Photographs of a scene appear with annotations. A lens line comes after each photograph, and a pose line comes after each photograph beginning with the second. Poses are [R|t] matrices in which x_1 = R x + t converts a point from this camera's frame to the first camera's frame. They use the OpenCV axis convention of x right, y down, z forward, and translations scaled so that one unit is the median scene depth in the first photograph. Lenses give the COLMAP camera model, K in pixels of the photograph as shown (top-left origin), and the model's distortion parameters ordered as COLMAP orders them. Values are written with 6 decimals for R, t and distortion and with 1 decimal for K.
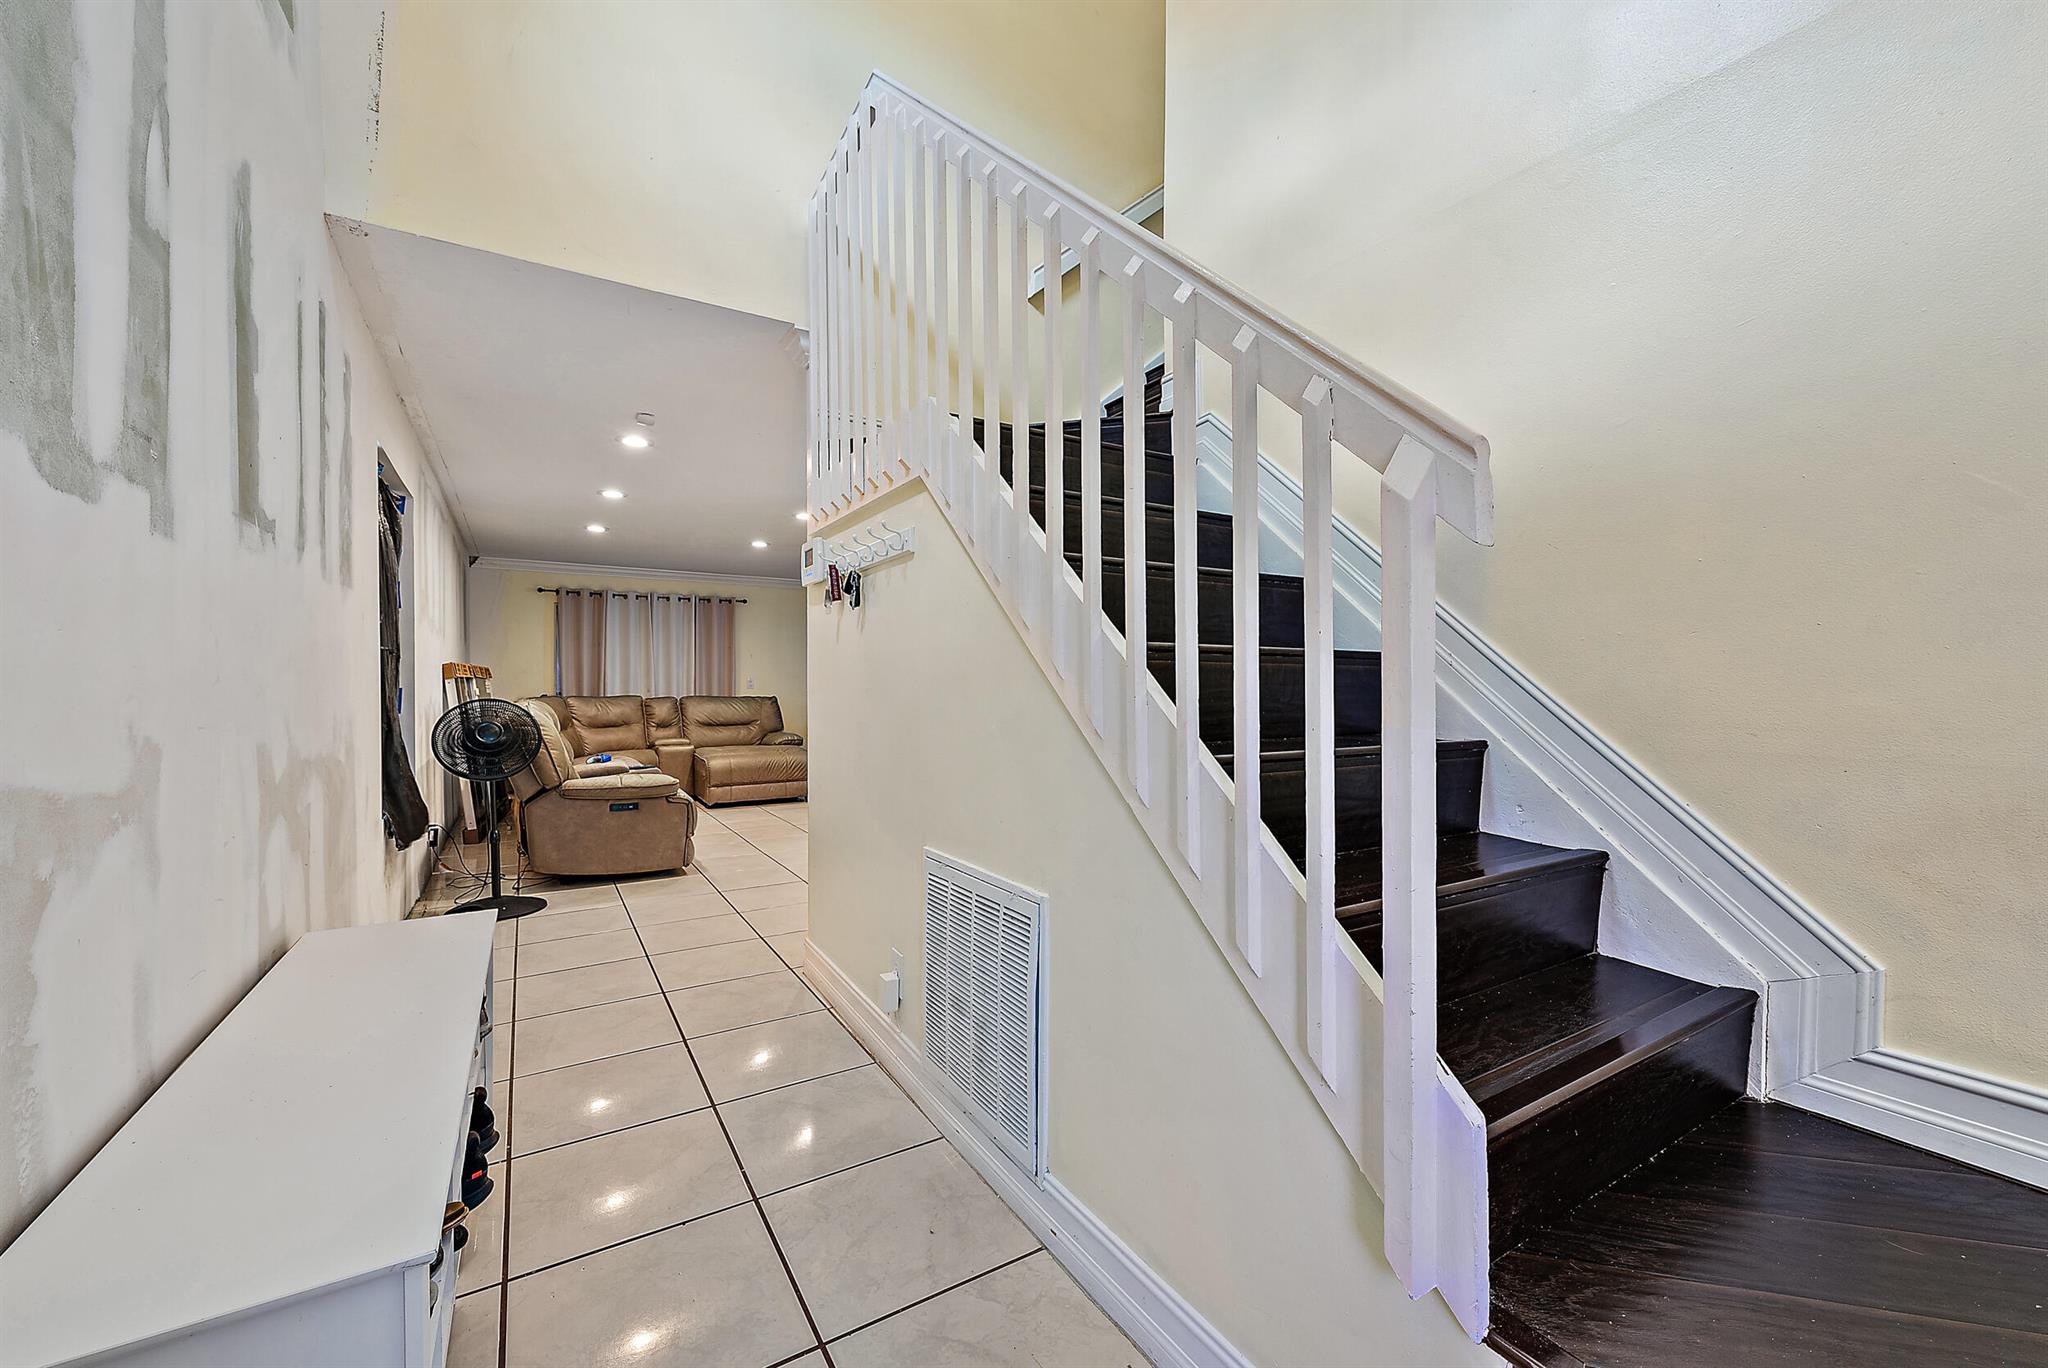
lens RADIAL K [[823.2, 0, 1034.8], [0, 823.2, 683.0], [0, 0, 1]] dist [-0.000298, -0.000108]
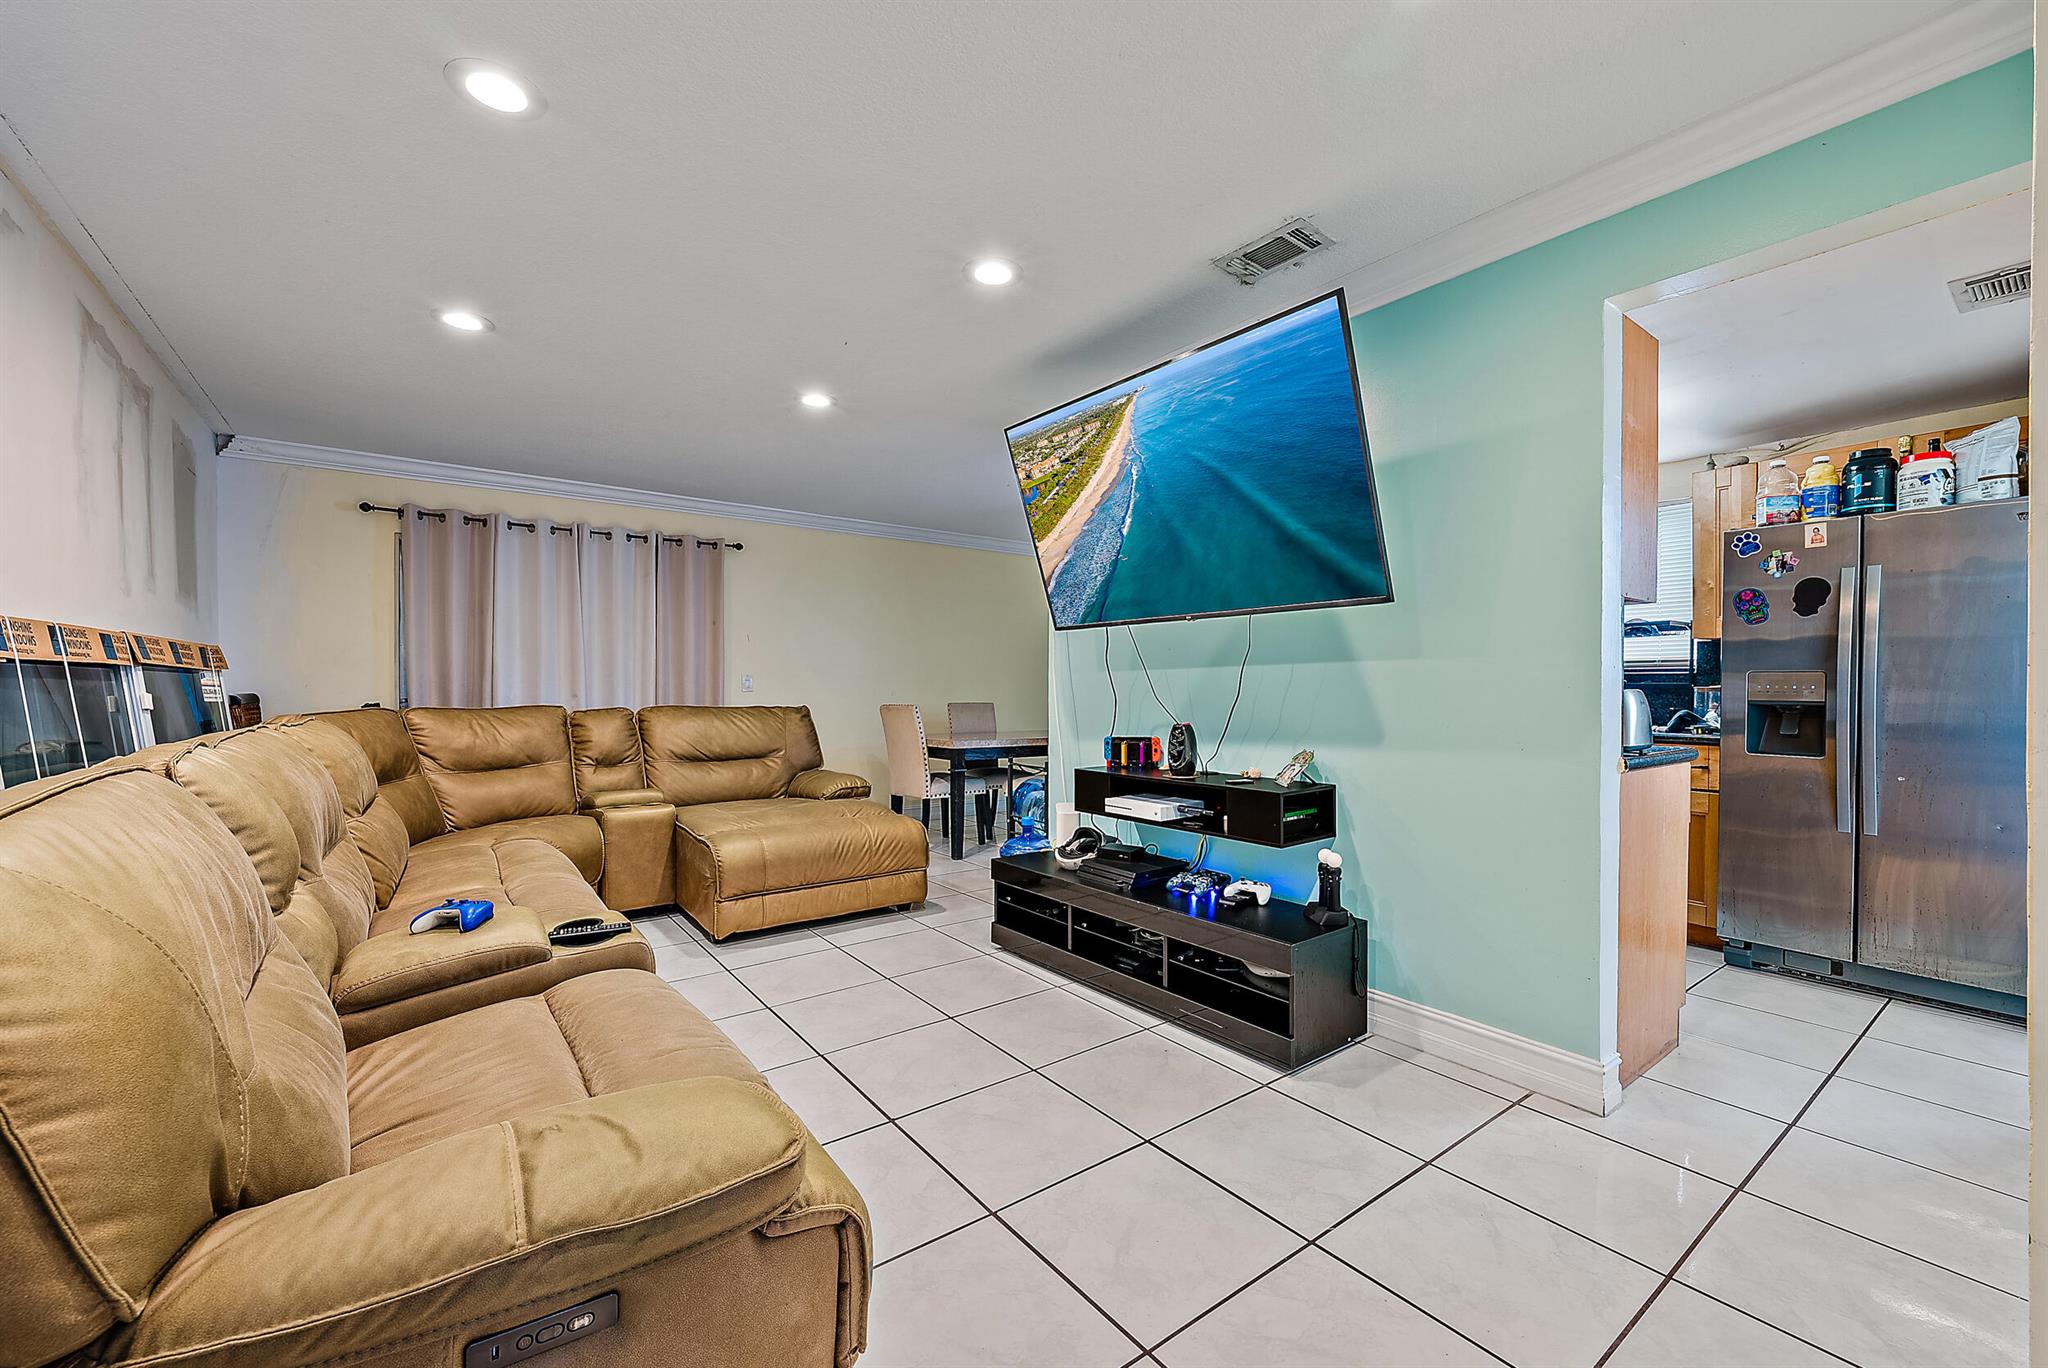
lens RADIAL K [[823.2, 0, 1013.6], [0, 823.2, 690.5], [0, 0, 1]] dist [-0.000298, -0.000108]
pose [[0.997489, -0.000917, 0.070809, -0.227760], [0.000690, 0.999995, 0.003238, 0.004004], [-0.070811, -0.003181, 0.997485, 0.453273]]
